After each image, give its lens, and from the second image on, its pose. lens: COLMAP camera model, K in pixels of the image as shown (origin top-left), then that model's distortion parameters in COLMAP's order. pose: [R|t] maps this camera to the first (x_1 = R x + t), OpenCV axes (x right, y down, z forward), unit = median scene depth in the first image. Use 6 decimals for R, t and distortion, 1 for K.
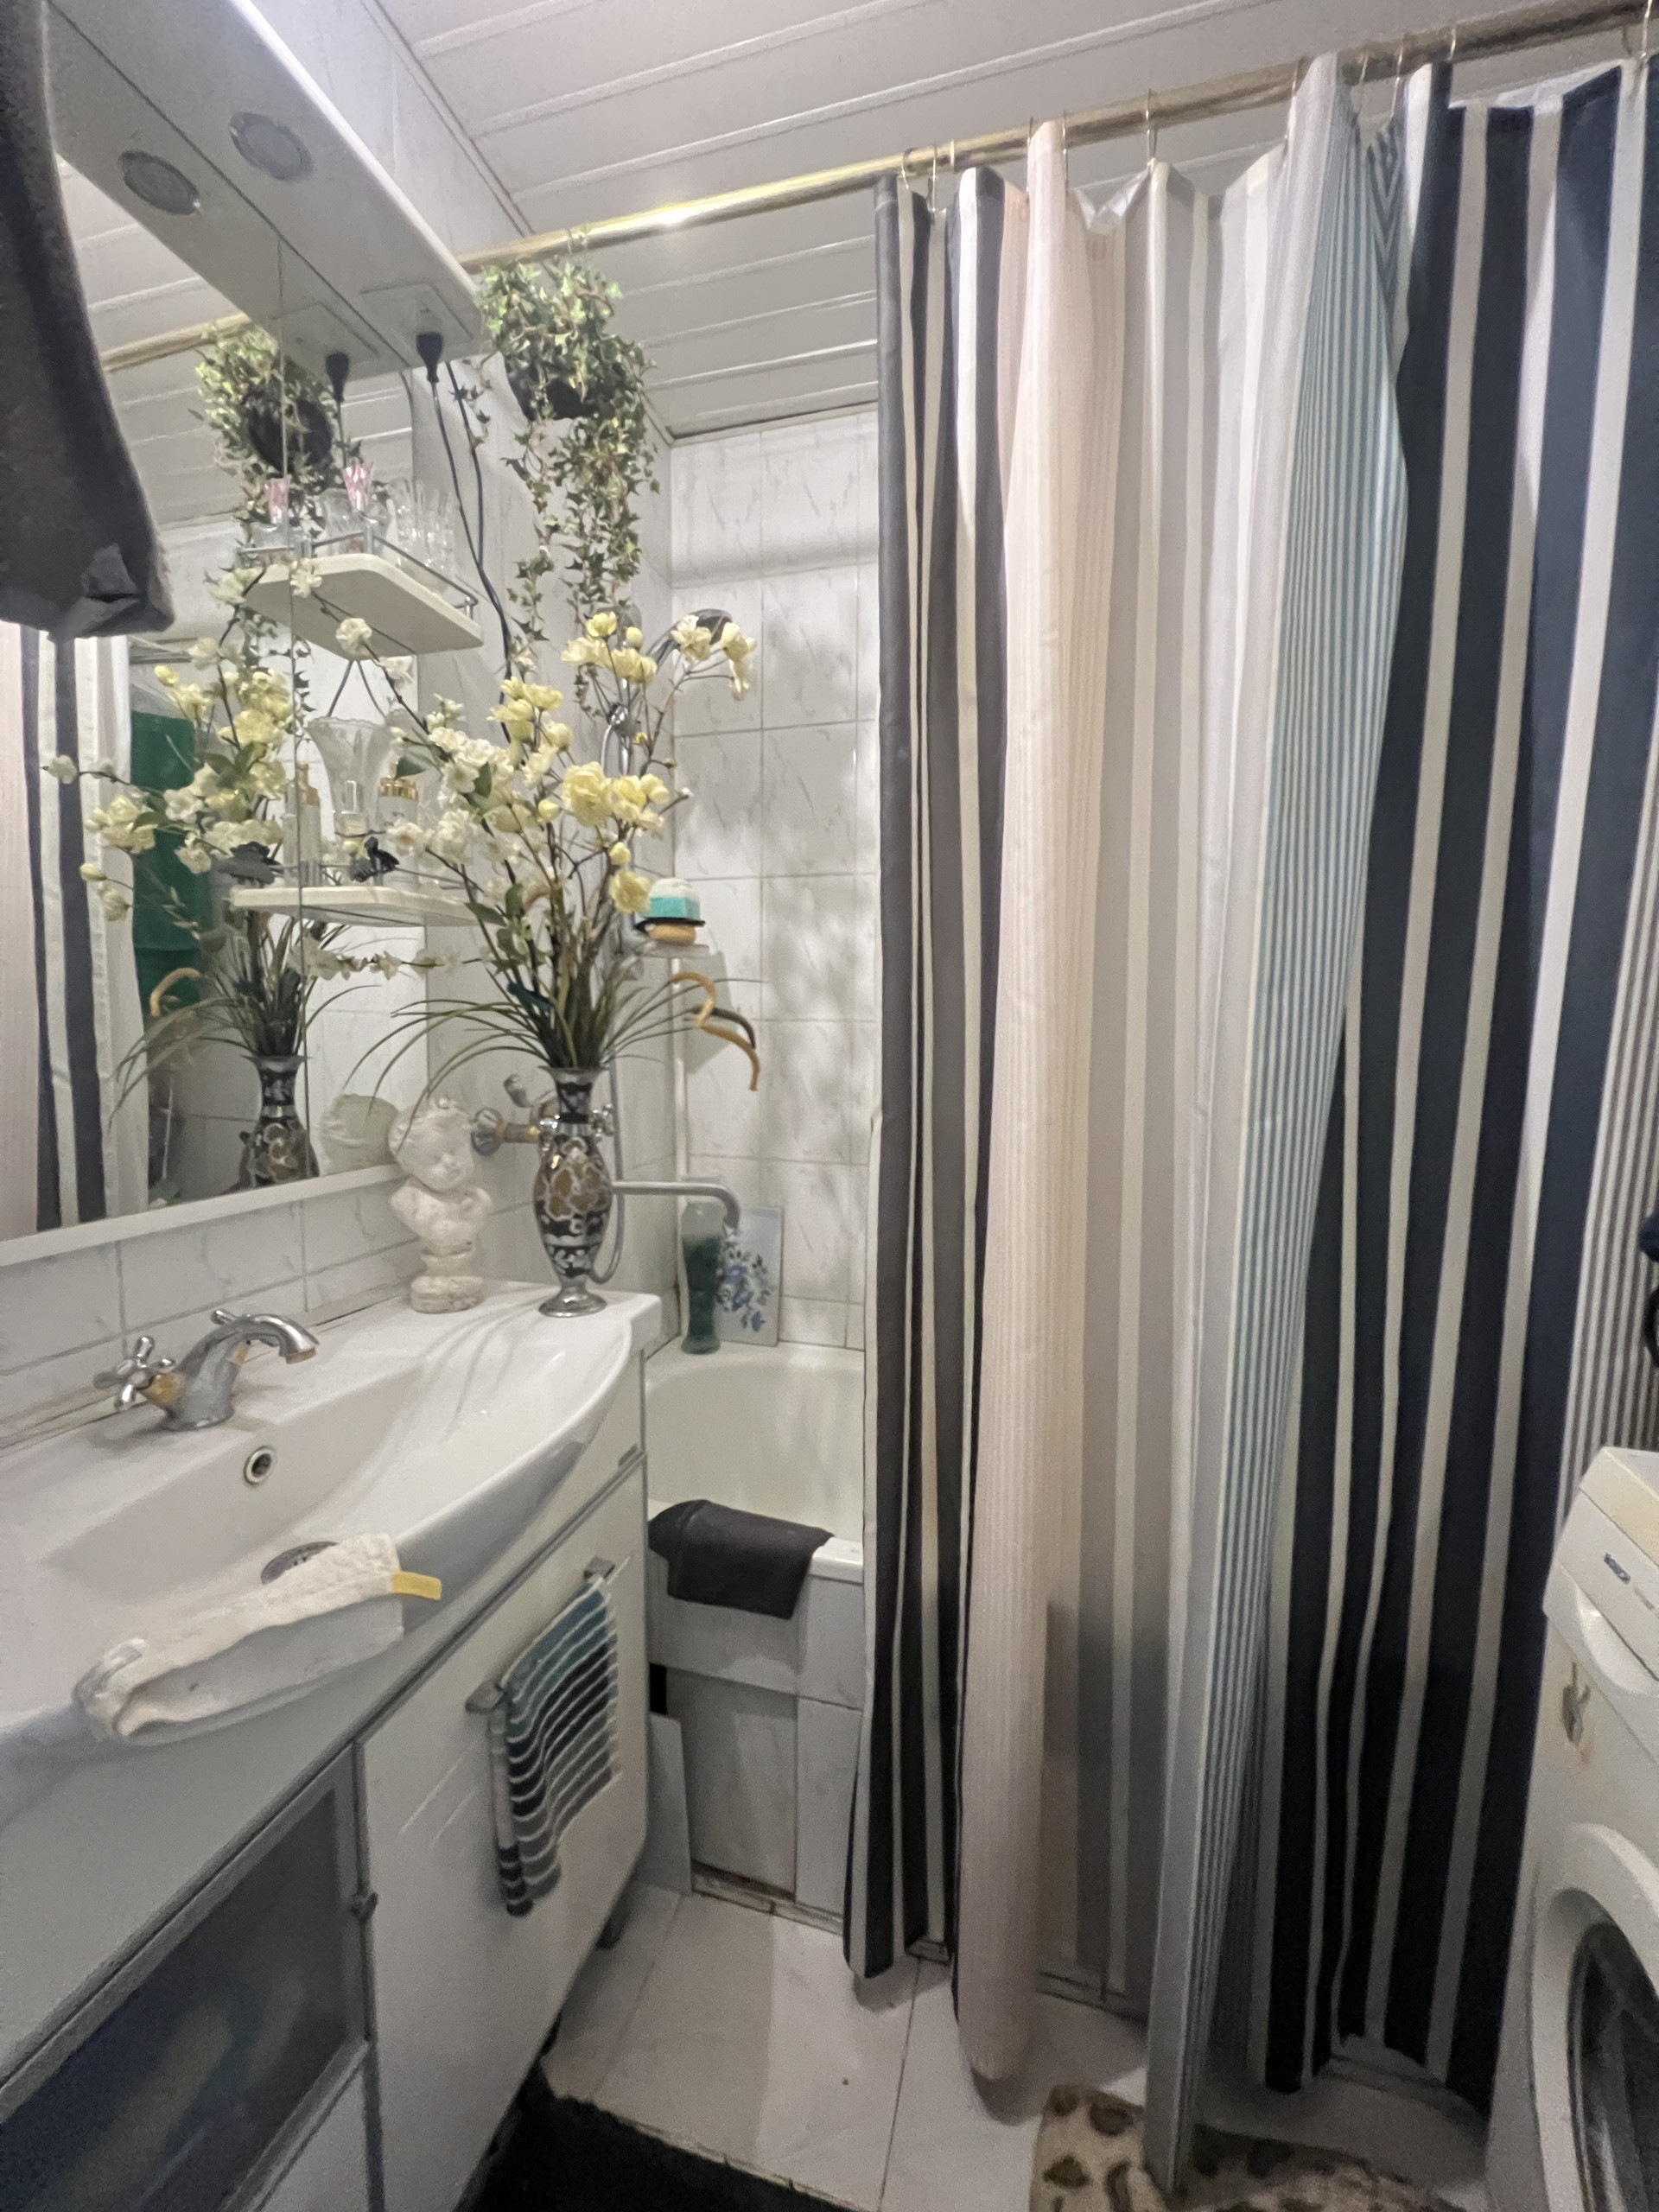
lens RADIAL K [[893.7, 0, 829.2], [0, 893.7, 1108.1], [0, 0, 1]] dist [0.002927, 0.000233]
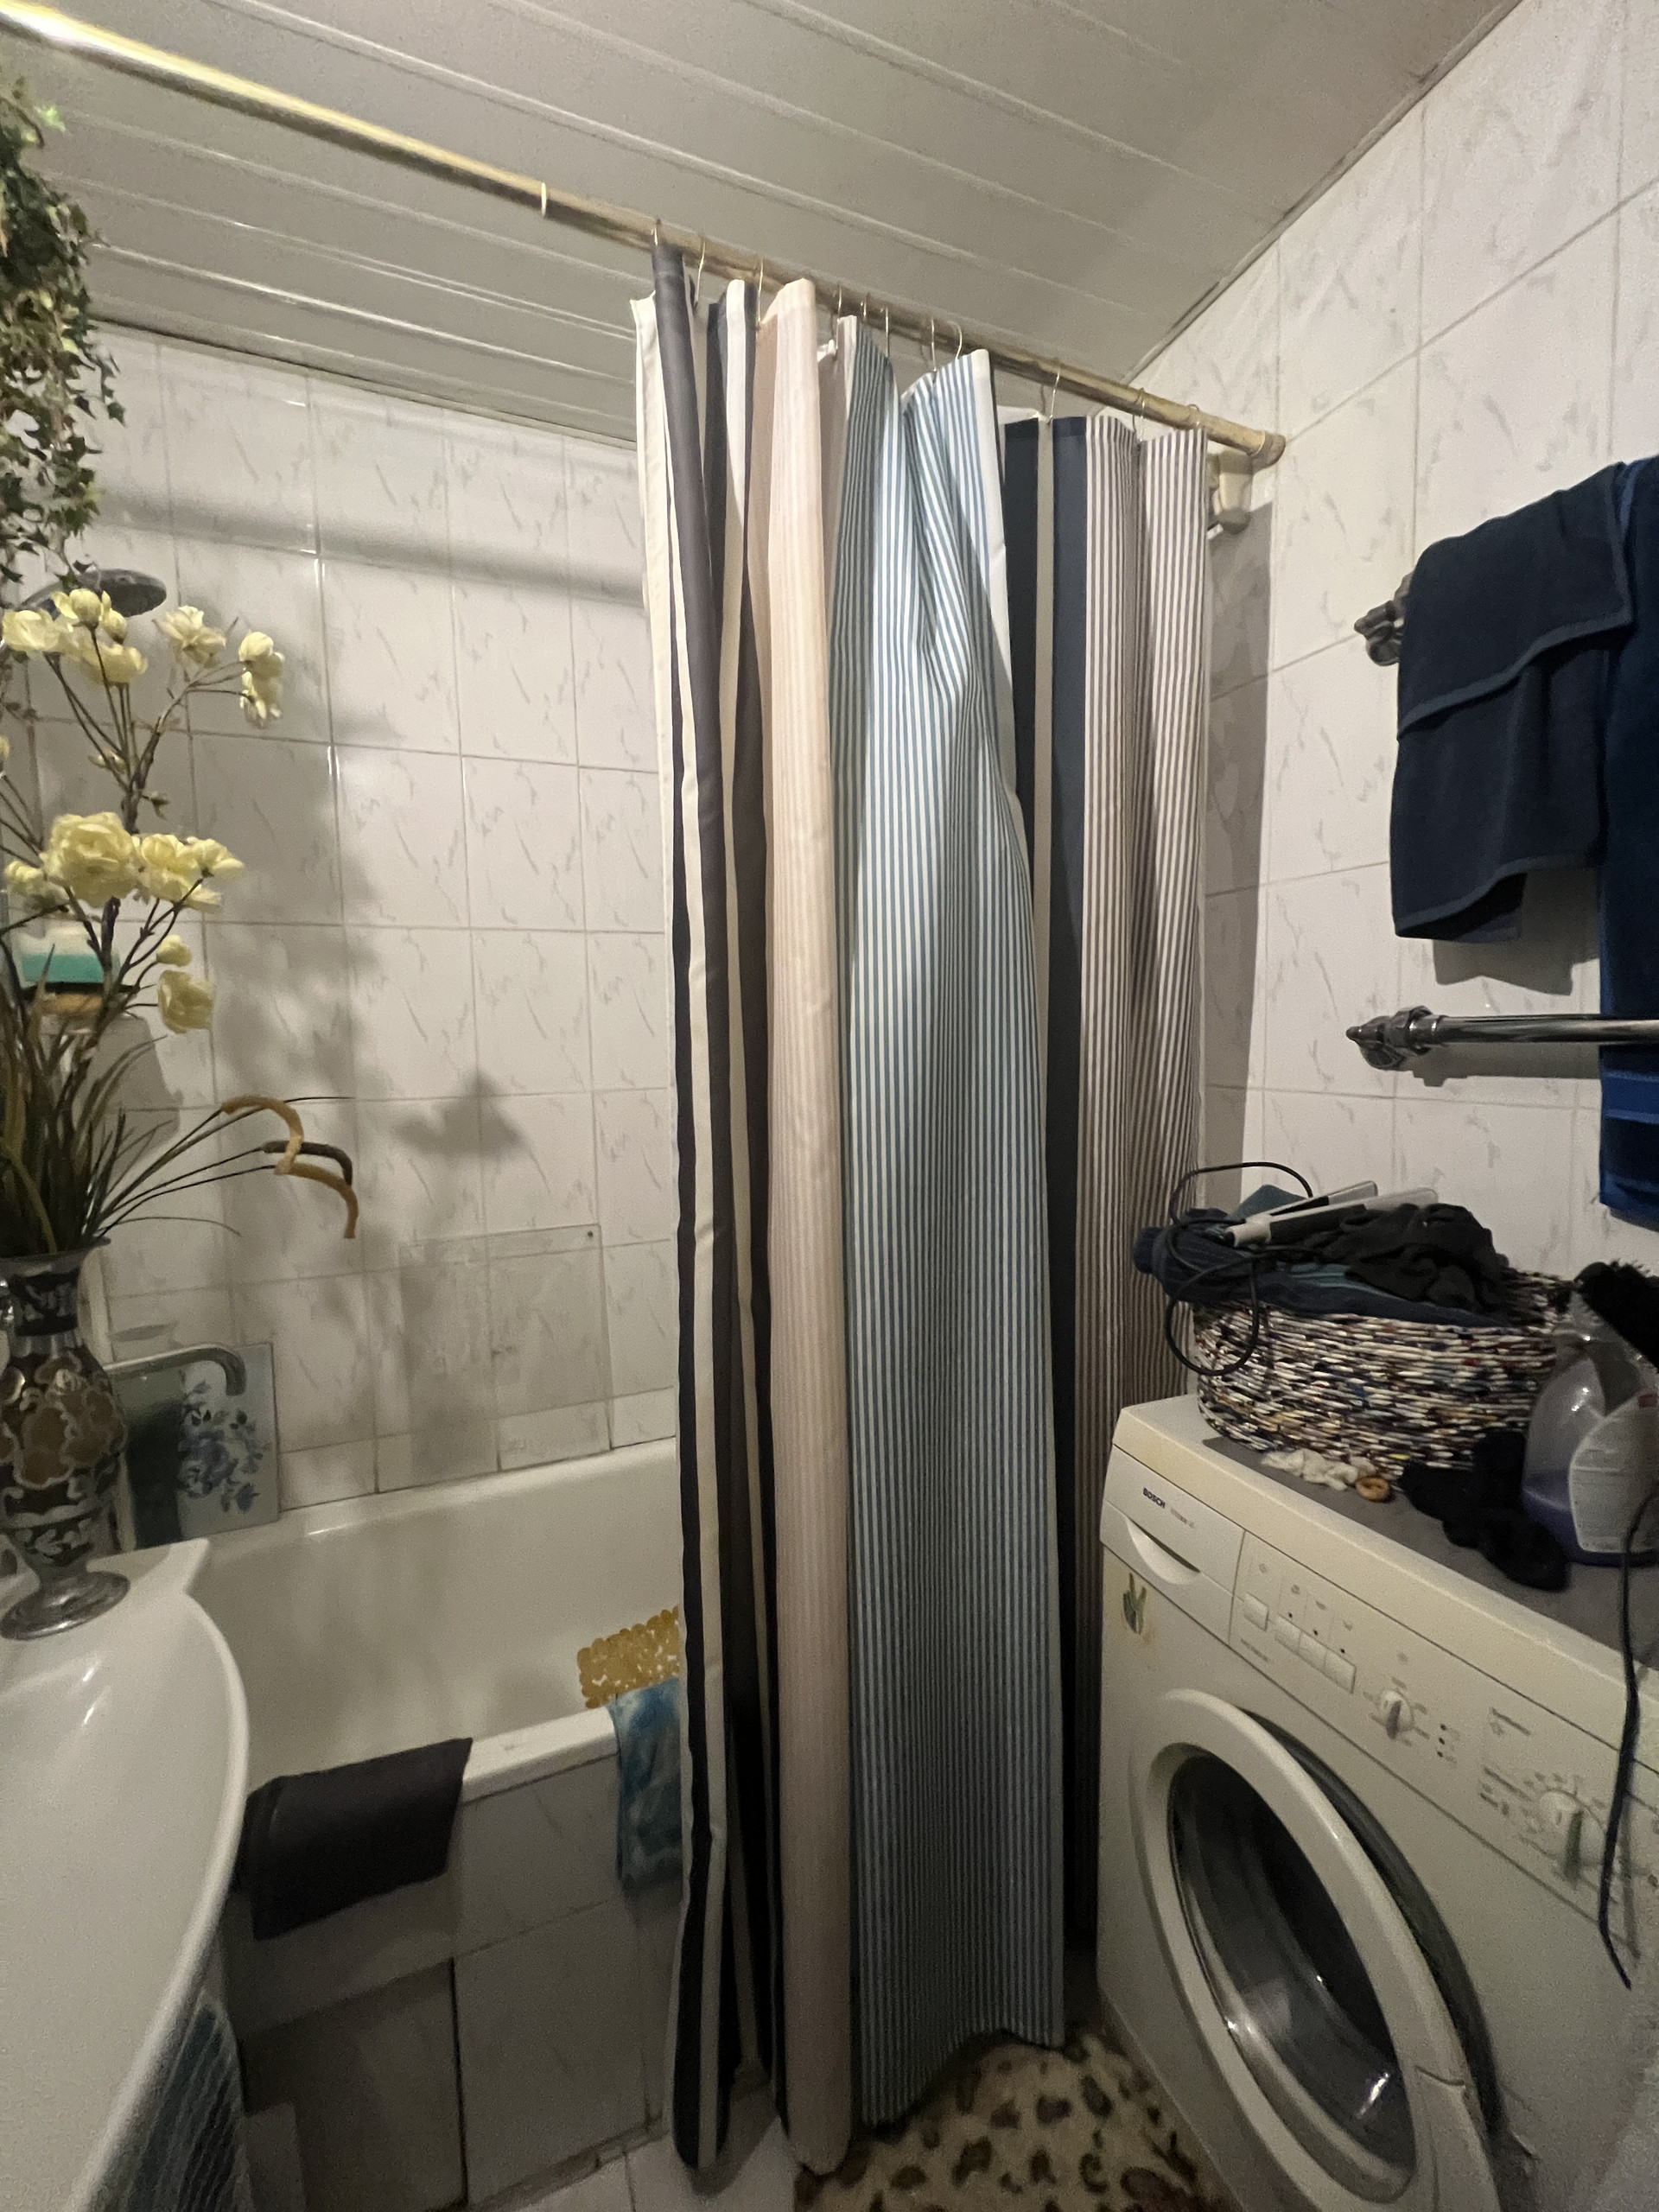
lens RADIAL K [[892.4, 0, 826.0], [0, 892.4, 1107.8], [0, 0, 1]] dist [-0.000388, 0.000244]
pose [[0.789379, -0.078016, 0.608929, -0.216824], [0.088425, 0.995998, 0.012979, -0.103497], [-0.607505, 0.043599, 0.793118, 0.120802]]
